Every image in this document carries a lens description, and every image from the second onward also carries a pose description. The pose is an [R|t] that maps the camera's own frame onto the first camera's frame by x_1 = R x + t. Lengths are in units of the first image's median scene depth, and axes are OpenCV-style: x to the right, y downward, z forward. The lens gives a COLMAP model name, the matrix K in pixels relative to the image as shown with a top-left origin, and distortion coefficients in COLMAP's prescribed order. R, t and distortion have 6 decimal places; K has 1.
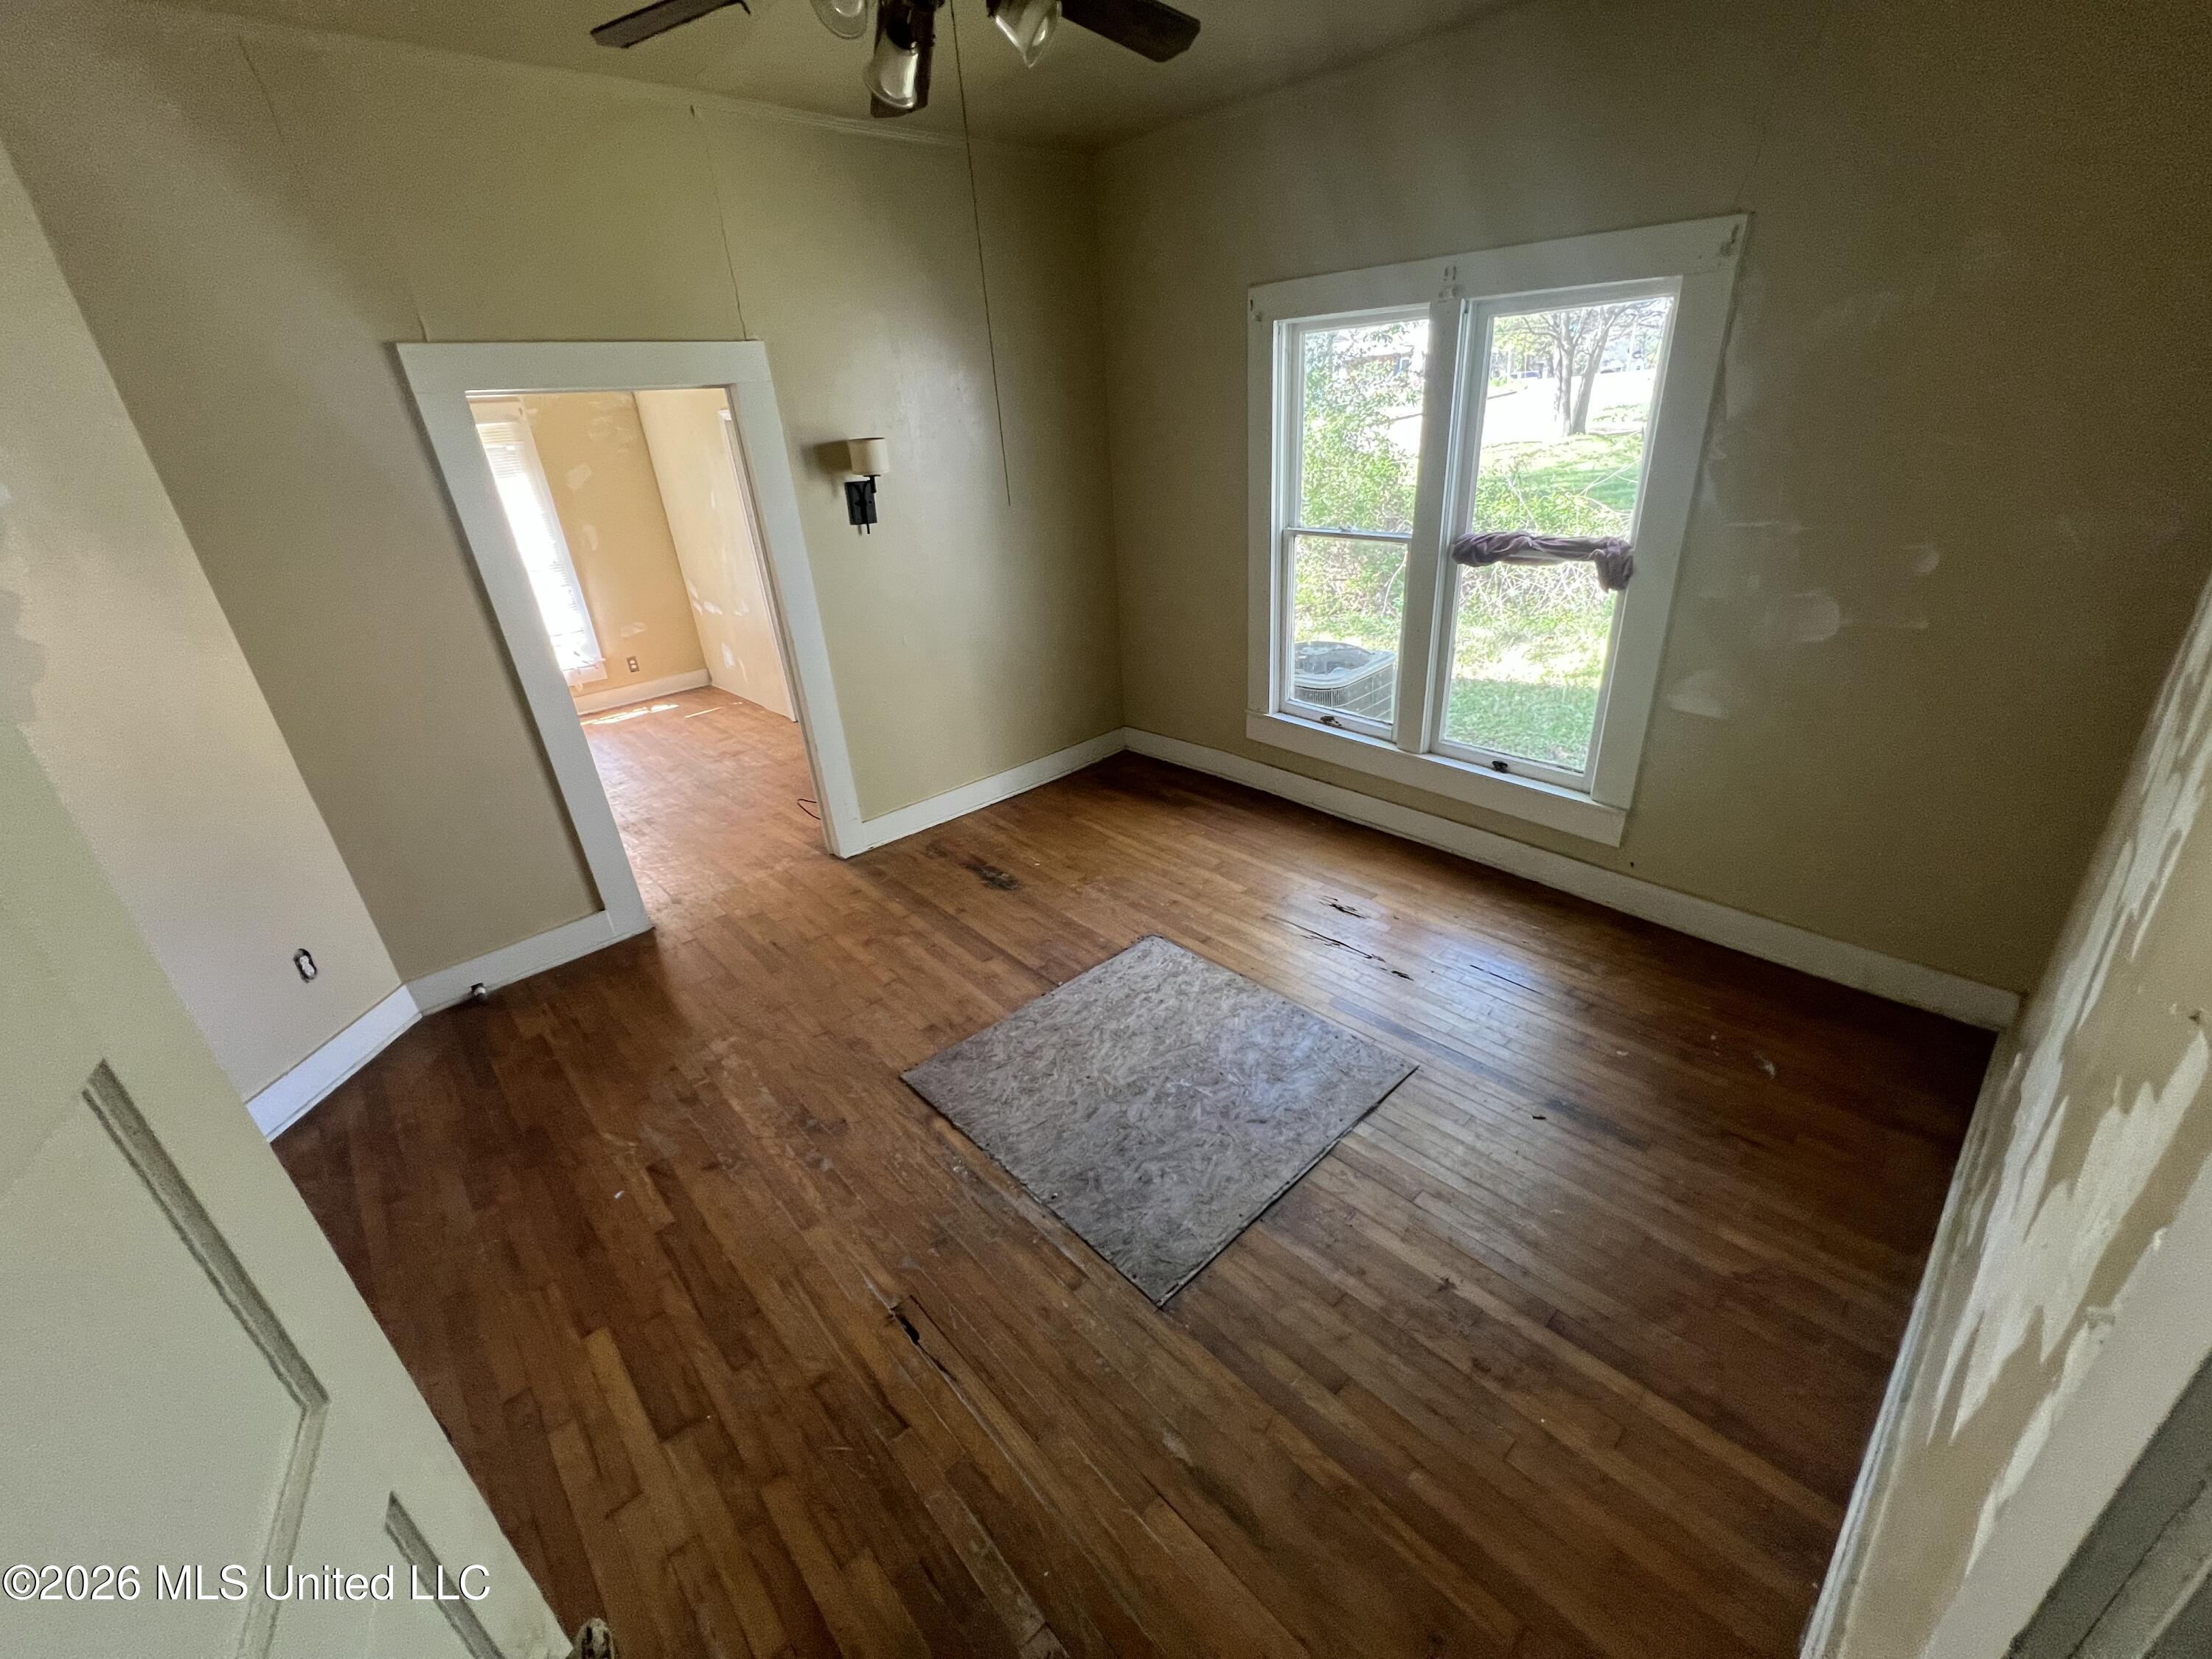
lens RADIAL K [[890.9, 0, 1103.1], [0, 890.9, 824.4], [0, 0, 1]] dist [-0.000439, -0.000135]
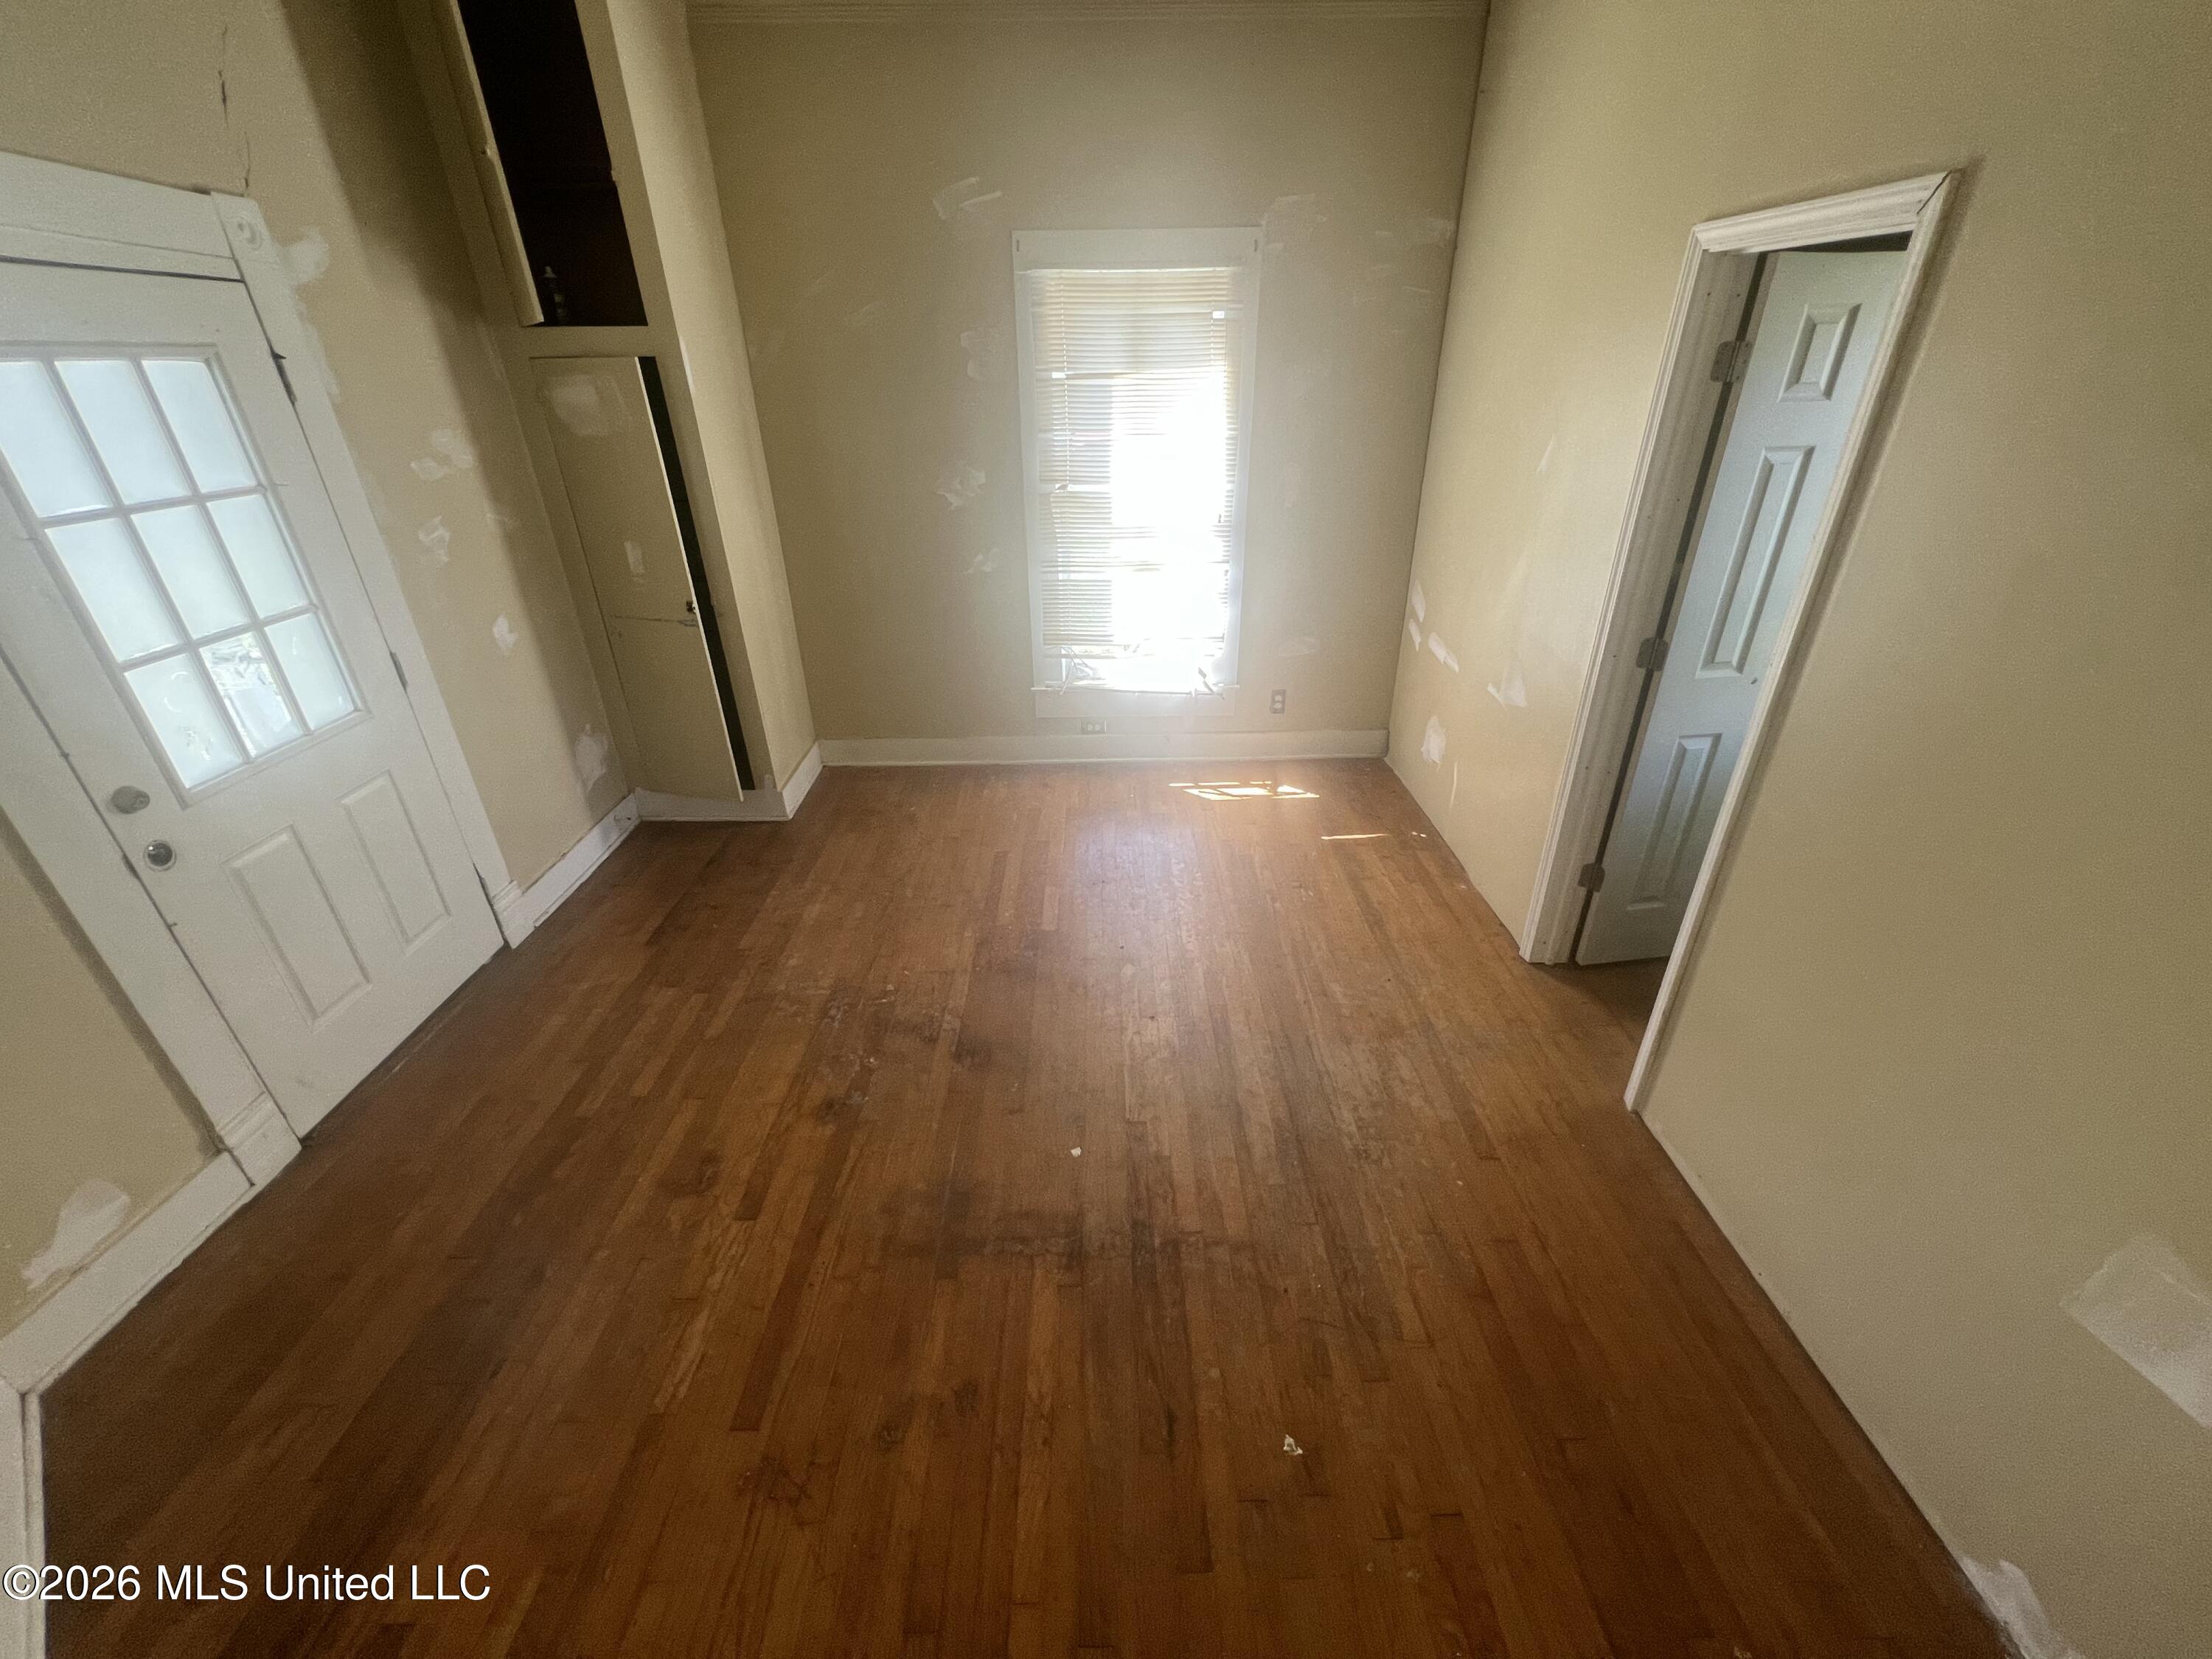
lens RADIAL K [[892.1, 0, 1106.3], [0, 892.1, 827.4], [0, 0, 1]] dist [0.000400, 0.000017]
pose [[0.750011, 0.370362, -0.548010, -0.258958], [-0.318495, 0.928374, 0.191529, -0.184314], [0.579693, 0.030890, 0.814249, 0.452625]]
